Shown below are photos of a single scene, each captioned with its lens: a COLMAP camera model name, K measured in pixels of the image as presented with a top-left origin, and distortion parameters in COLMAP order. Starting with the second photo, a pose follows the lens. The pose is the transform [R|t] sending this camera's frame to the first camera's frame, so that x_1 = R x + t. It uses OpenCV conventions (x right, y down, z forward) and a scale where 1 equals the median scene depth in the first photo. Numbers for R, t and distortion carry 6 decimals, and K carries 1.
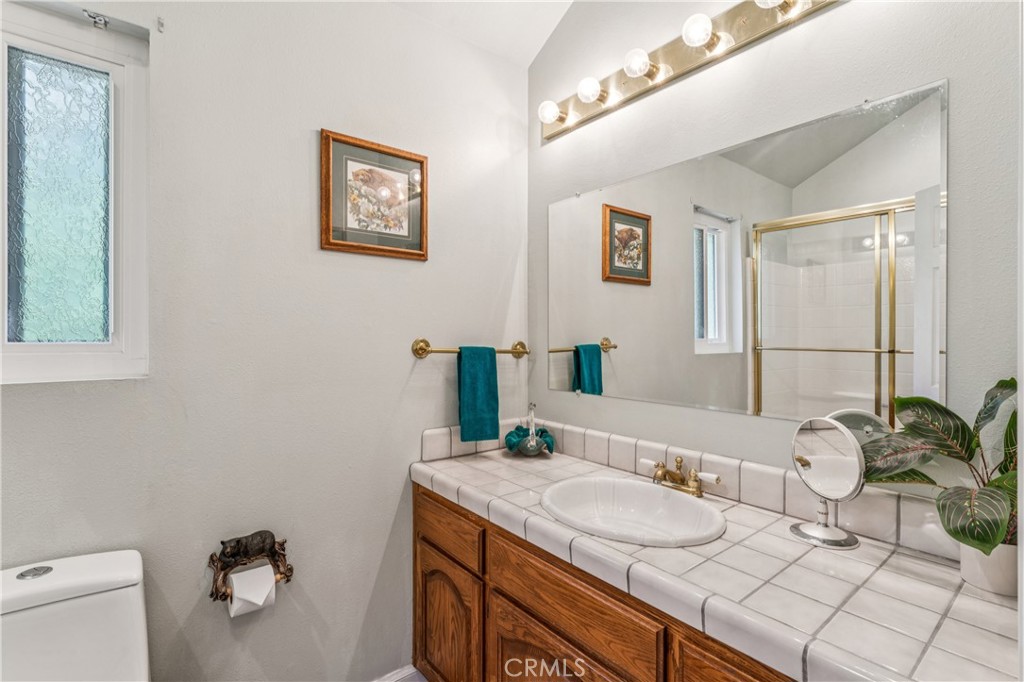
lens RADIAL K [[469.0, 0, 512.1], [0, 469.0, 338.1], [0, 0, 1]] dist [-0.000124, -0.000325]
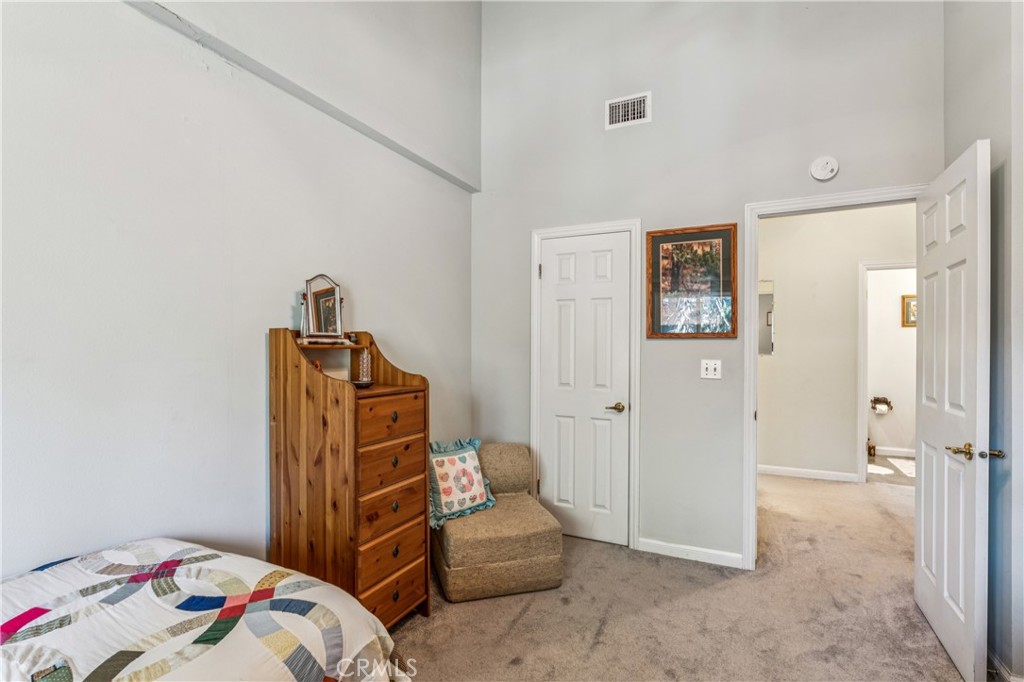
lens RADIAL K [[469.0, 0, 513.5], [0, 469.0, 344.6], [0, 0, 1]] dist [-0.000124, -0.000325]
pose [[0.412451, -0.005105, -0.910966, 2.003391], [0.000374, 0.999985, -0.005435, -0.049774], [0.910980, 0.001901, 0.412446, -3.908078]]
